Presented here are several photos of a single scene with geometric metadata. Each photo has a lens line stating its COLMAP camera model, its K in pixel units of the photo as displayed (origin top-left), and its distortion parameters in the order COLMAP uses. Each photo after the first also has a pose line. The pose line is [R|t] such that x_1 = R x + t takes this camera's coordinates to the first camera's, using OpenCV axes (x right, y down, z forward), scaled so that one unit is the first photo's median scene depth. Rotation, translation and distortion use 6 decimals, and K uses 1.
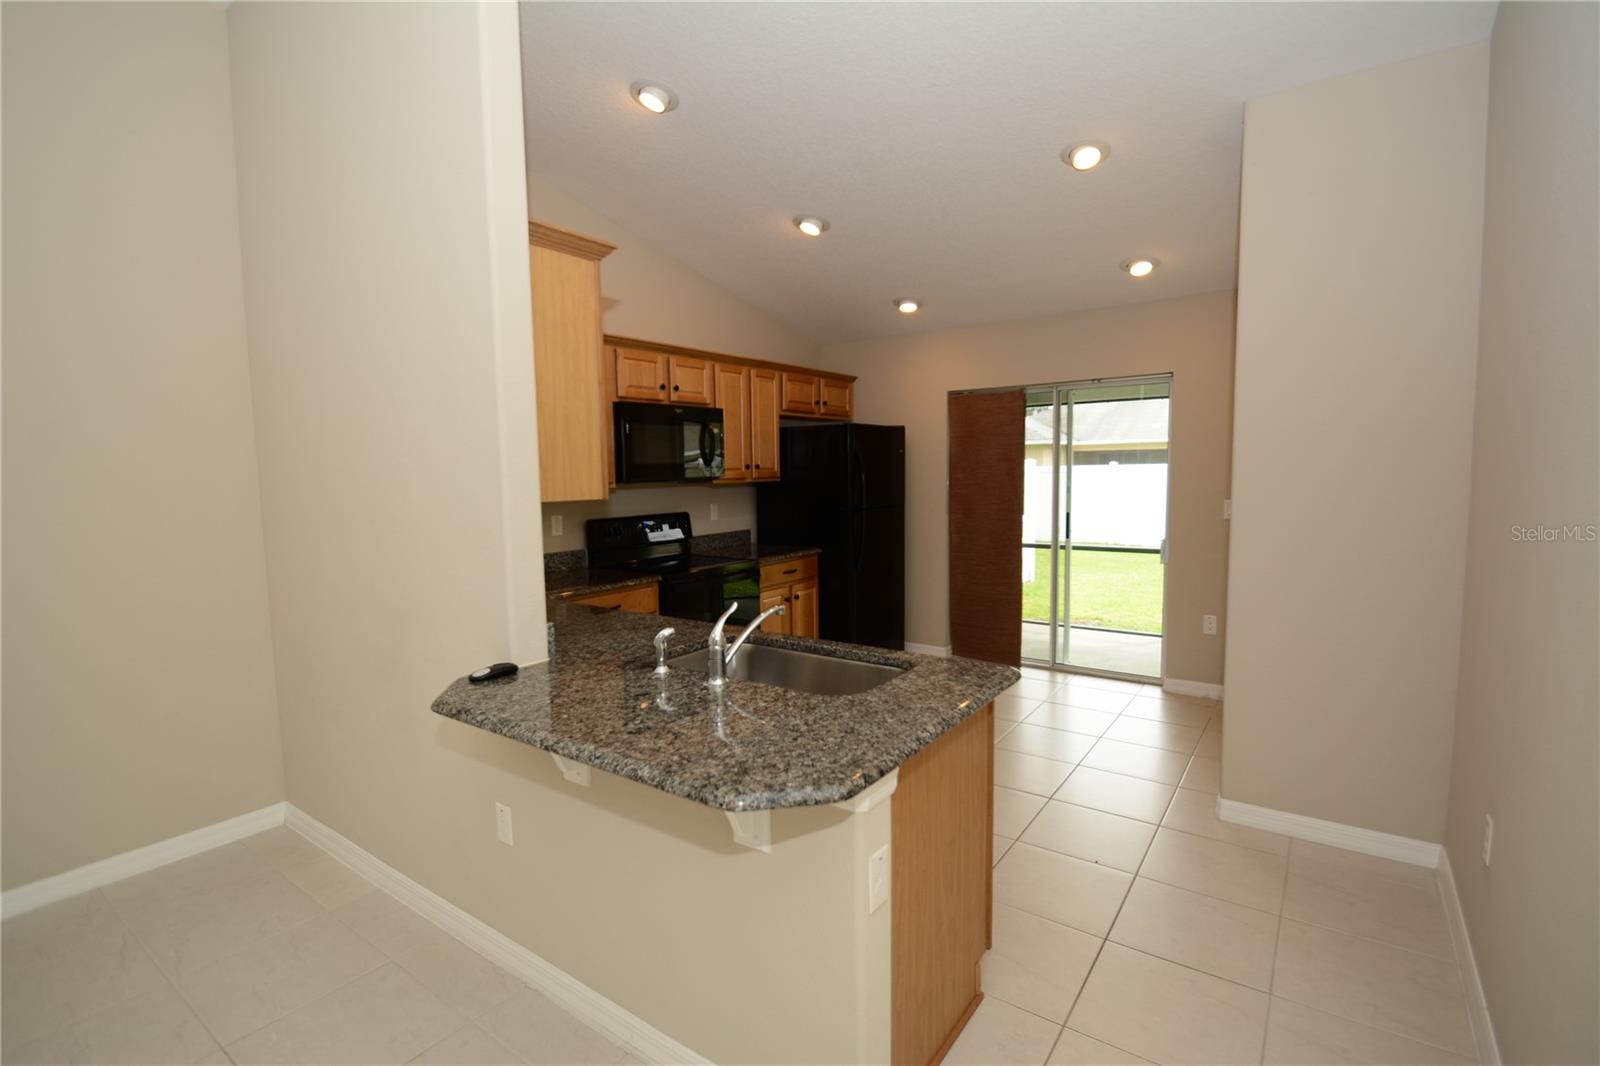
lens RADIAL K [[735.8, 0, 803.4], [0, 735.8, 536.2], [0, 0, 1]] dist [0.014925, -0.020118]
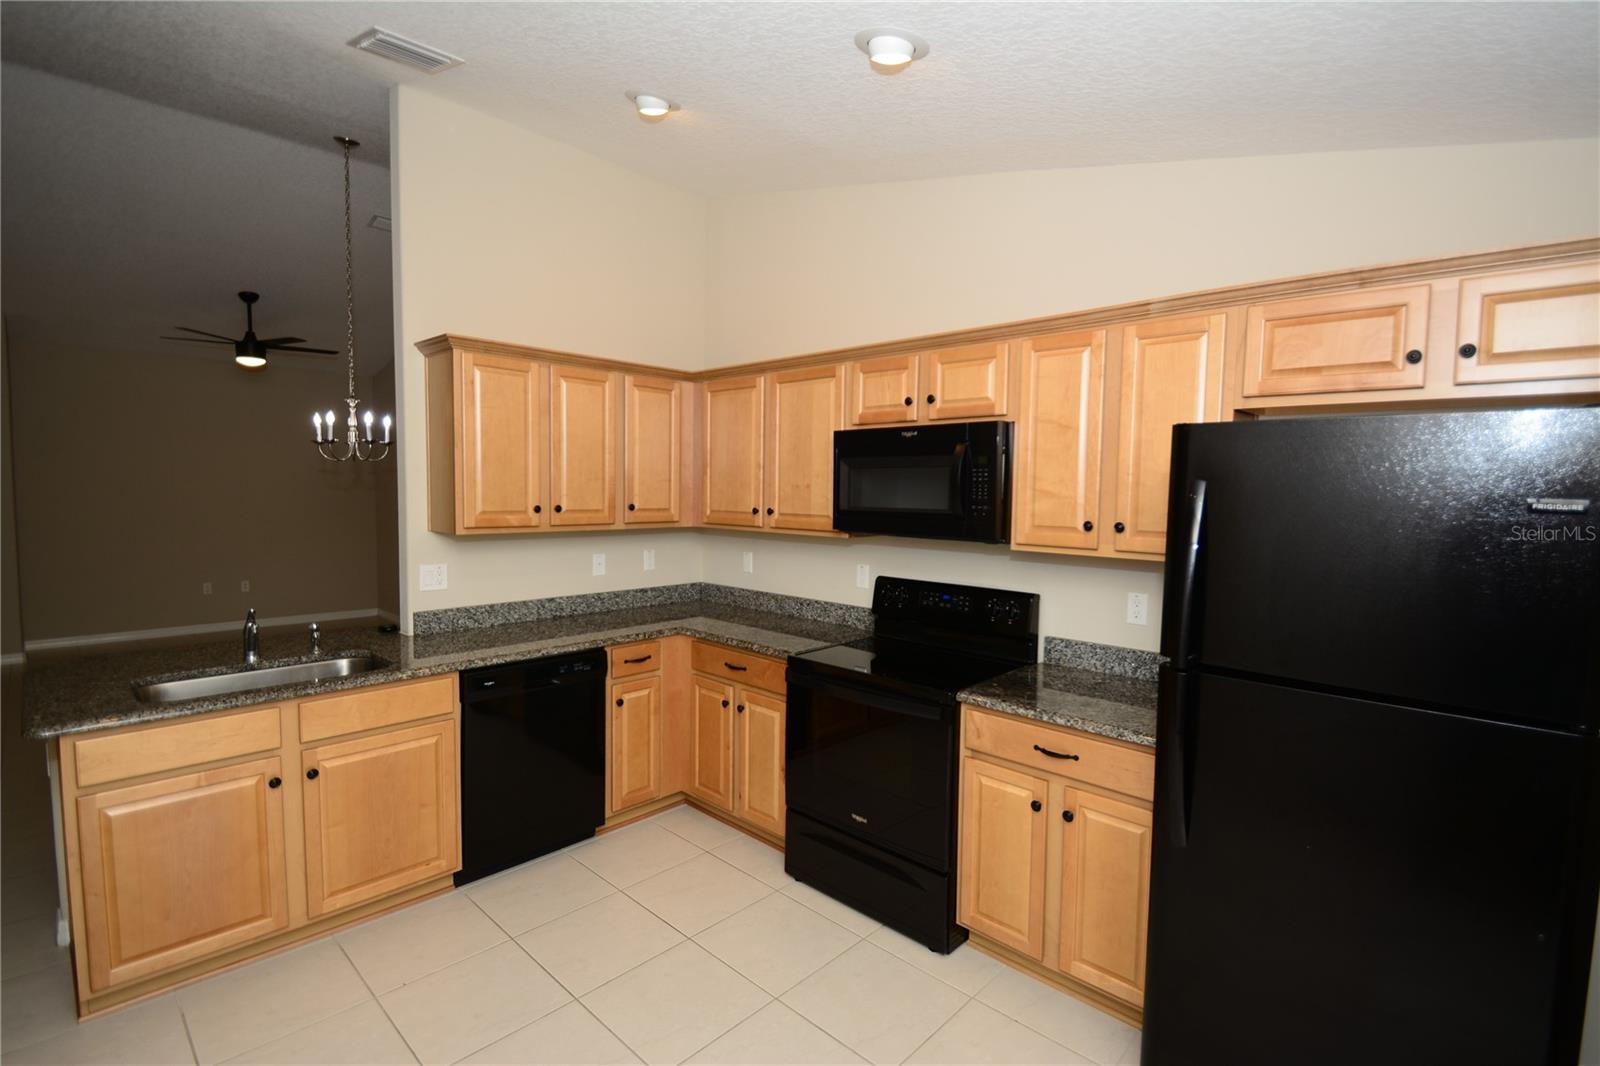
lens RADIAL K [[735.8, 0, 803.4], [0, 735.8, 536.2], [0, 0, 1]] dist [0.014925, -0.020118]
pose [[-0.135771, 0.077287, -0.987721, 0.433382], [-0.104768, 0.990243, 0.091885, -0.109127], [0.985185, 0.115957, -0.126349, 0.840763]]
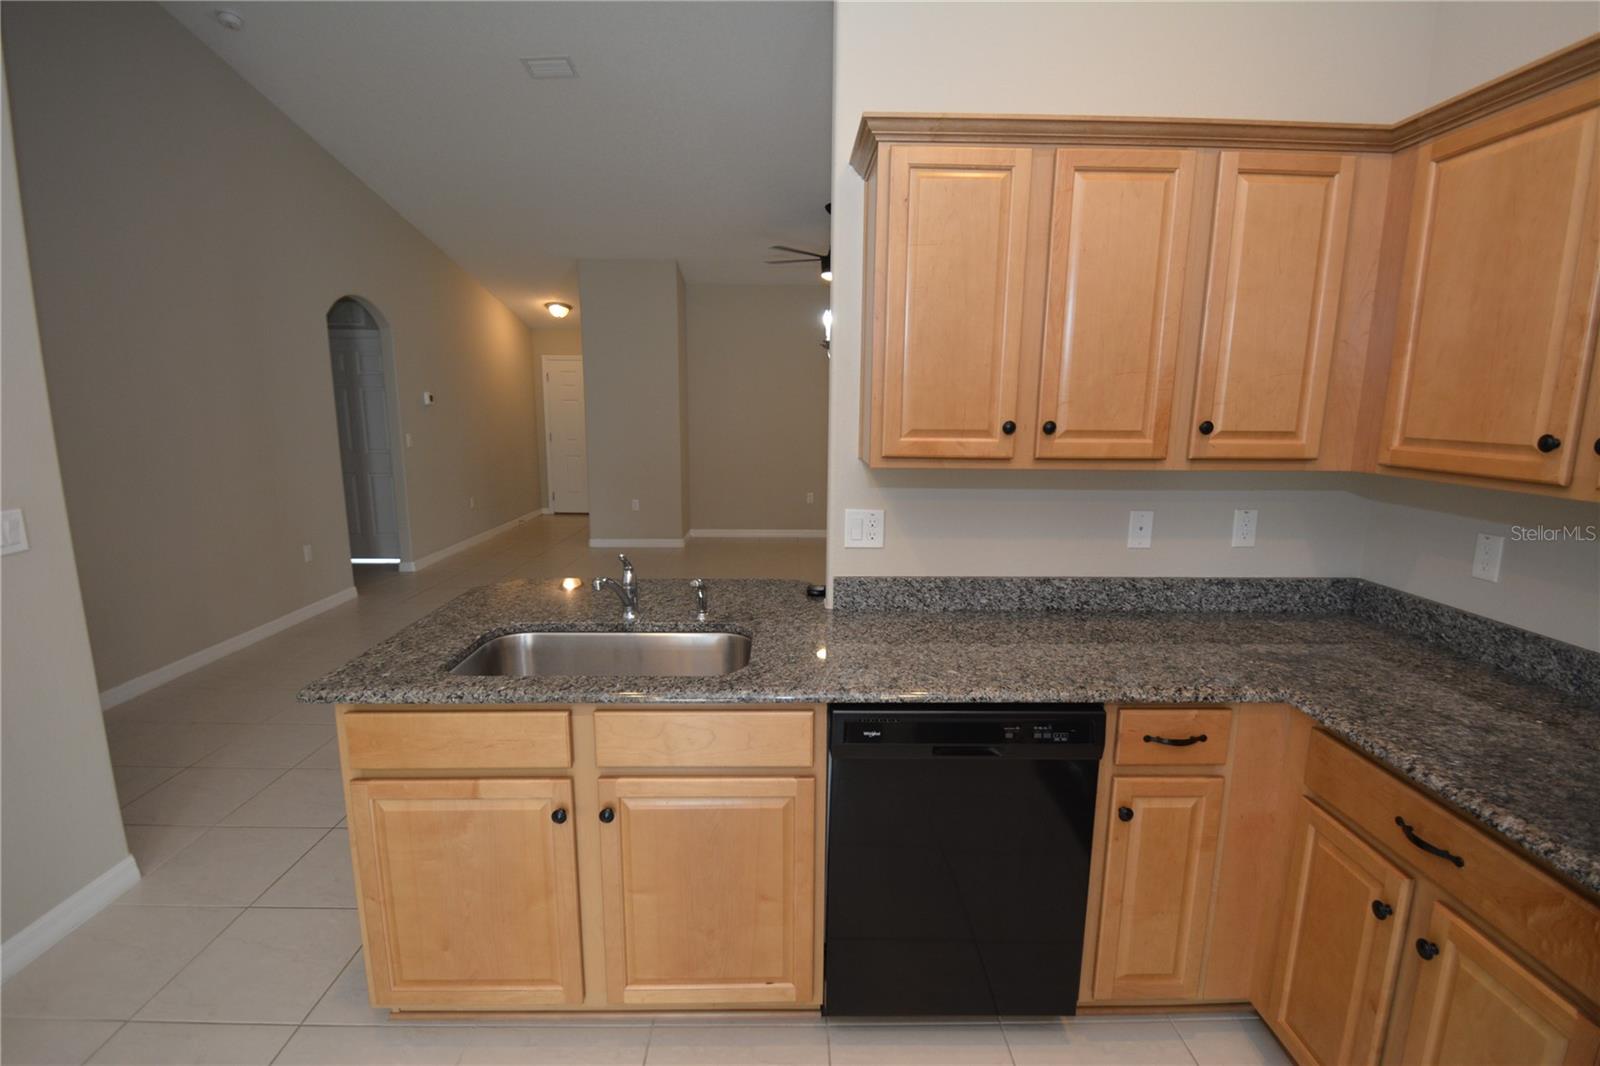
lens RADIAL K [[735.8, 0, 803.4], [0, 735.8, 536.2], [0, 0, 1]] dist [0.014925, -0.020118]
pose [[-0.801860, 0.115896, -0.586164, 0.121164], [-0.051520, 0.963945, 0.261068, -0.086368], [0.595287, 0.239539, -0.766978, 0.754492]]
